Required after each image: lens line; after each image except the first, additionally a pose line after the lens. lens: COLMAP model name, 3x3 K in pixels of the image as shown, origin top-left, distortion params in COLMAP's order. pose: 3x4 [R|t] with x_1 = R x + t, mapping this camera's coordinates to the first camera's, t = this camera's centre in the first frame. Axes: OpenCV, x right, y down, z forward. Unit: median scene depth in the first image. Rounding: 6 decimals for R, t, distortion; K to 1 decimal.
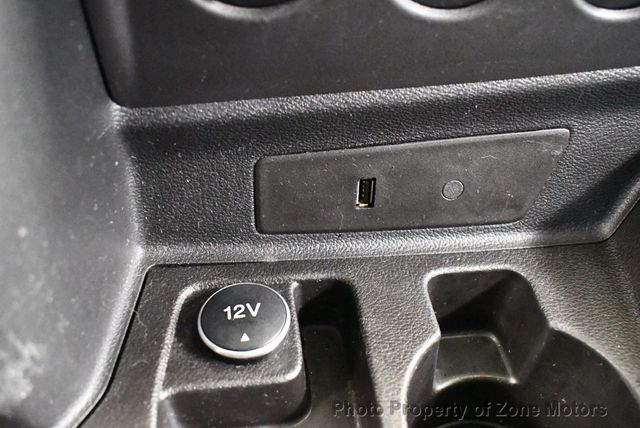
lens RADIAL K [[635.1, 0, 320.8], [0, 635.1, 219.1], [0, 0, 1]] dist [-0.103672, 0.000000]
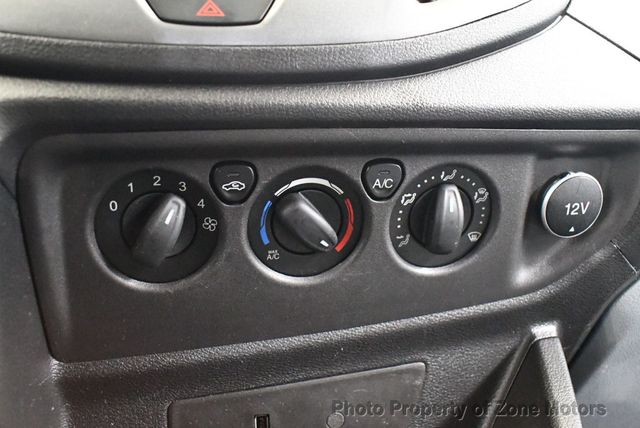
lens RADIAL K [[635.1, 0, 318.8], [0, 635.1, 214.4], [0, 0, 1]] dist [-0.103672, 0.000000]
pose [[0.996183, -0.045466, 0.074513, 0.115988], [0.072847, 0.903323, -0.422730, 0.110637], [-0.048089, 0.426545, 0.903187, -0.266821]]
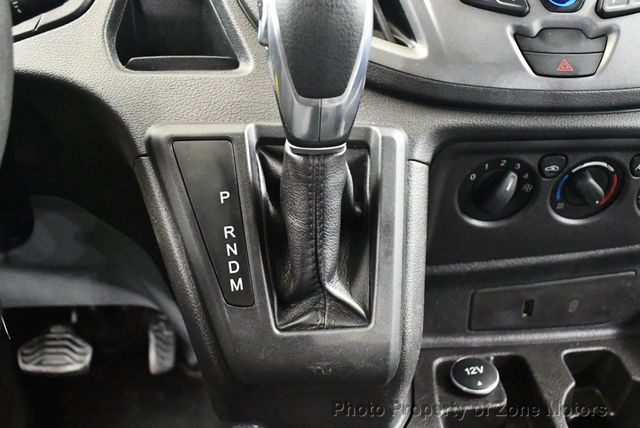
lens RADIAL K [[635.1, 0, 316.8], [0, 635.1, 208.3], [0, 0, 1]] dist [-0.103672, 0.000000]
pose [[0.998675, -0.004451, -0.051278, -0.482395], [-0.005238, 0.982293, -0.187278, 0.019300], [0.051203, 0.187298, 0.980968, -0.944471]]
